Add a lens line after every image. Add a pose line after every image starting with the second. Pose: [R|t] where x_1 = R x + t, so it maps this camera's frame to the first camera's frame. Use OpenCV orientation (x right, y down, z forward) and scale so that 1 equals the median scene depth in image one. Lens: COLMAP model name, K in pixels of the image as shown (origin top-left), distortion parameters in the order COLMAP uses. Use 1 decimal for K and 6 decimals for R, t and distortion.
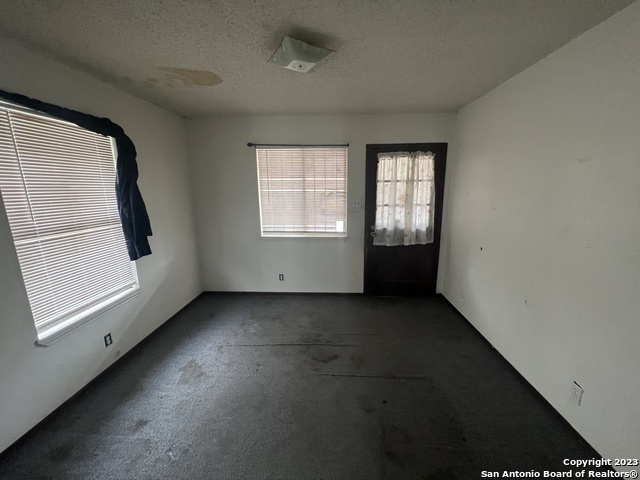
lens RADIAL K [[255.5, 0, 320.0], [0, 255.5, 240.0], [0, 0, 1]] dist [0.001480, 0.000065]
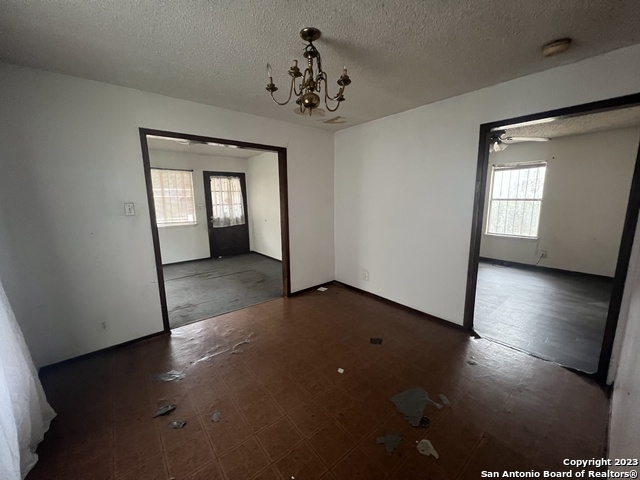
lens RADIAL K [[255.5, 0, 320.0], [0, 255.5, 240.0], [0, 0, 1]] dist [0.001480, 0.000065]
pose [[0.737592, -0.107033, 0.666710, -0.442195], [0.135488, 0.990737, 0.009159, 0.192608], [-0.661514, 0.083576, 0.745261, -0.805465]]
